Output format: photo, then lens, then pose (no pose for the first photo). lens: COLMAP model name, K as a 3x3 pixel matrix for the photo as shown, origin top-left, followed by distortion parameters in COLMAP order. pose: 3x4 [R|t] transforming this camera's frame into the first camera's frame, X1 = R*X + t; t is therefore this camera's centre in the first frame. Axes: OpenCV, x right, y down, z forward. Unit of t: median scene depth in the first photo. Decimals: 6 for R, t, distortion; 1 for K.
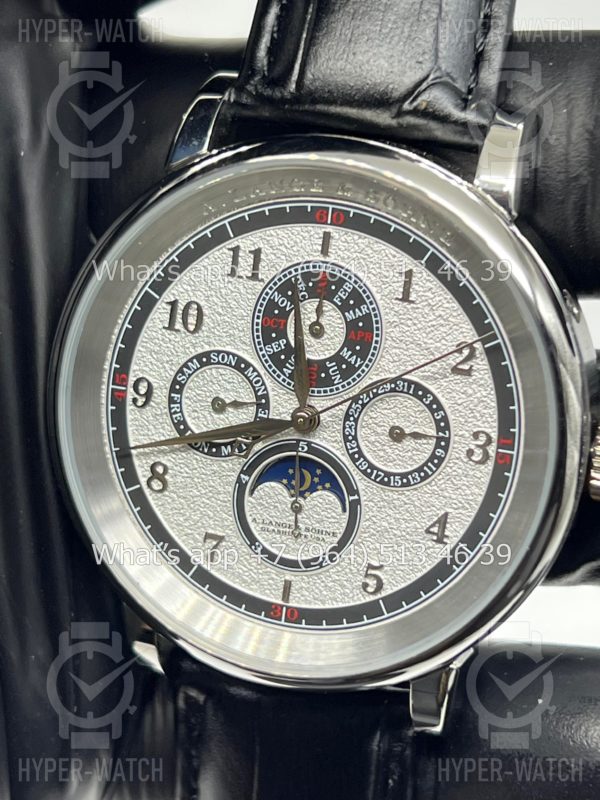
lens RADIAL K [[1865.2, 0, 301.3], [0, 1865.2, 399.8], [0, 0, 1]] dist [0.248716, 0.000000]
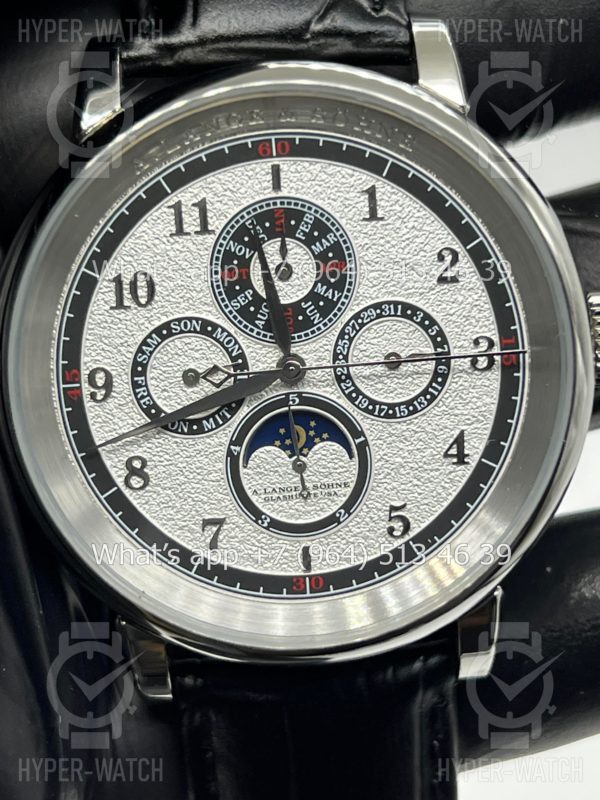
lens RADIAL K [[1865.2, 0, 291.2], [0, 1865.2, 382.7], [0, 0, 1]] dist [0.248716, 0.000000]
pose [[0.933078, -0.204414, 0.295939, -0.273110], [0.230066, 0.971663, -0.054227, 0.067144], [-0.276468, 0.118683, 0.953666, 0.118608]]
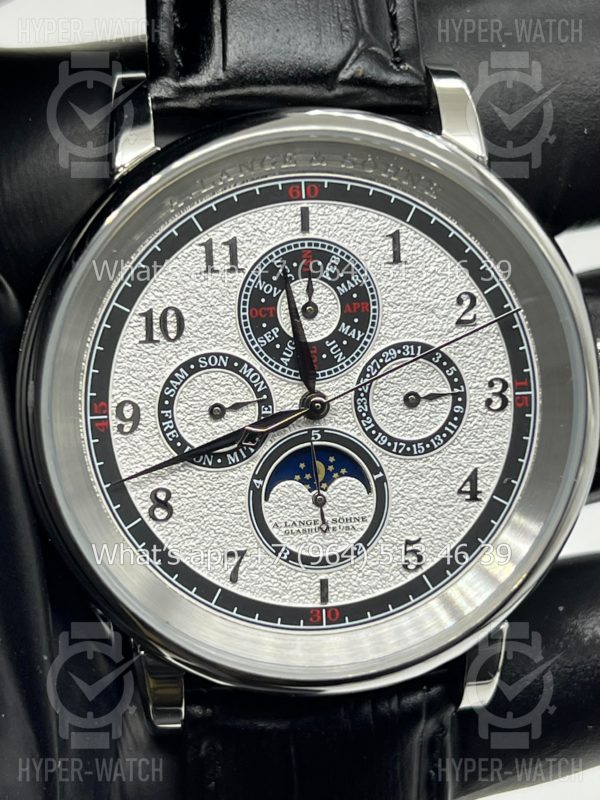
lens RADIAL K [[1865.2, 0, 303.9], [0, 1865.2, 389.0], [0, 0, 1]] dist [0.248716, 0.000000]
pose [[0.895392, -0.178706, 0.407845, -0.389209], [0.215867, 0.975312, -0.046566, 0.045283], [-0.389454, 0.129735, 0.911863, 0.133781]]
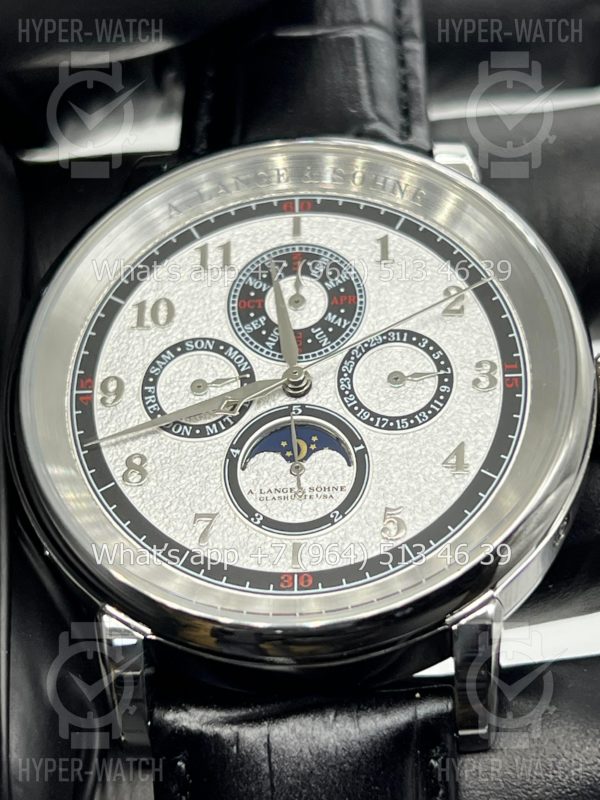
lens RADIAL K [[1865.2, 0, 296.0], [0, 1865.2, 397.4], [0, 0, 1]] dist [0.248716, 0.000000]
pose [[0.970634, 0.005952, 0.240487, -0.225819], [0.139851, 0.799440, -0.584241, 0.570020], [-0.195732, 0.600717, 0.775131, 0.270611]]
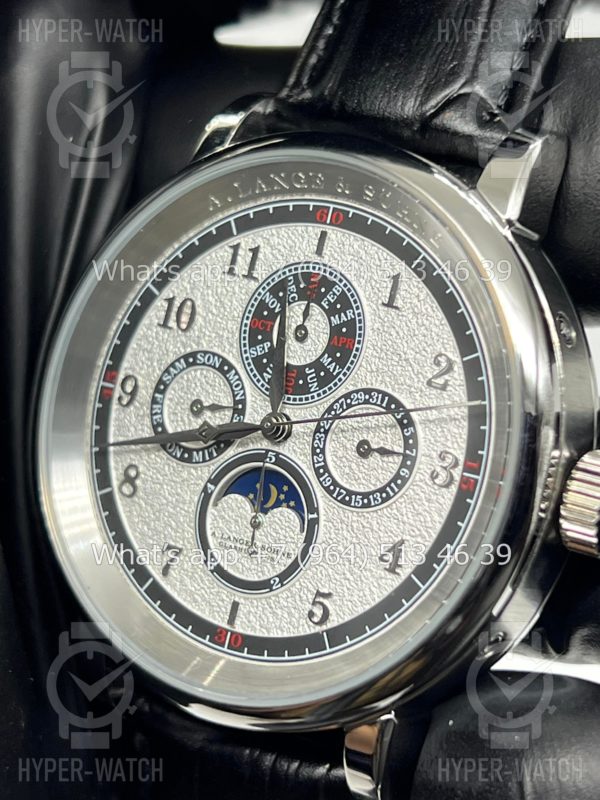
lens RADIAL K [[1865.2, 0, 301.9], [0, 1865.2, 397.9], [0, 0, 1]] dist [0.248716, 0.000000]
pose [[0.965664, 0.115575, -0.232669, 0.229643], [-0.160313, 0.969839, -0.183608, 0.165389], [0.204431, 0.214603, 0.955067, 0.108760]]
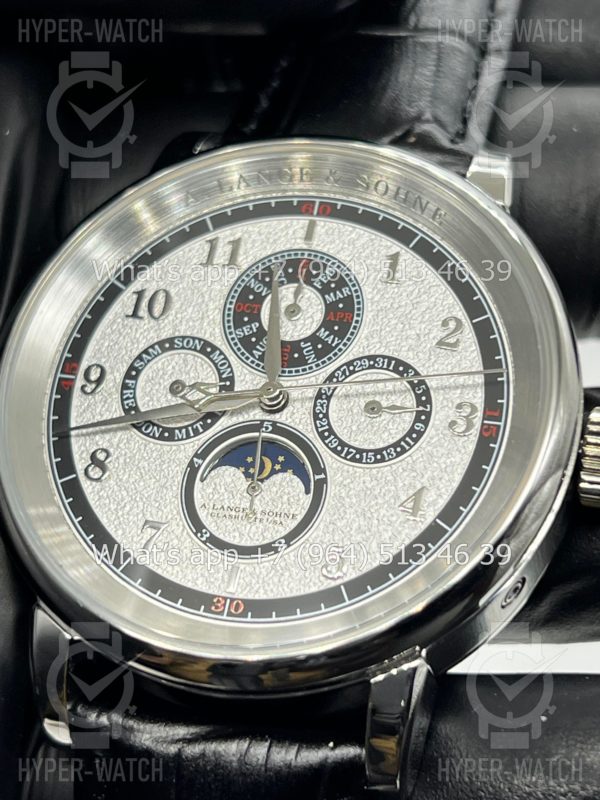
lens RADIAL K [[1865.2, 0, 299.0], [0, 1865.2, 403.6], [0, 0, 1]] dist [0.248716, 0.000000]
pose [[0.990062, 0.121402, 0.070991, -0.050125], [-0.067480, 0.852974, -0.517573, 0.489086], [-0.123388, 0.507639, 0.852689, 0.214361]]
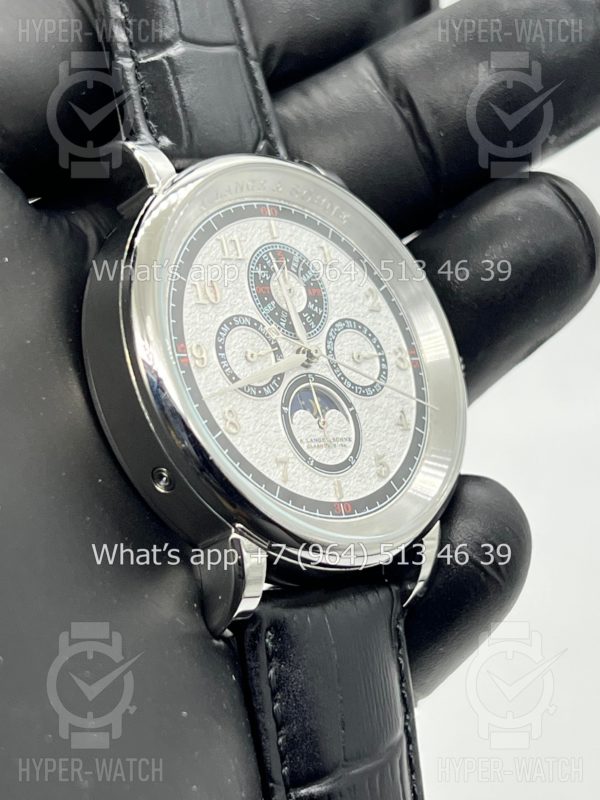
lens RADIAL K [[1865.2, 0, 300.4], [0, 1865.2, 397.7], [0, 0, 1]] dist [0.248716, 0.000000]
pose [[0.475050, -0.010003, 0.879902, -1.123494], [0.415102, 0.884234, -0.214057, 0.306828], [-0.775898, 0.466937, 0.424208, 0.475526]]
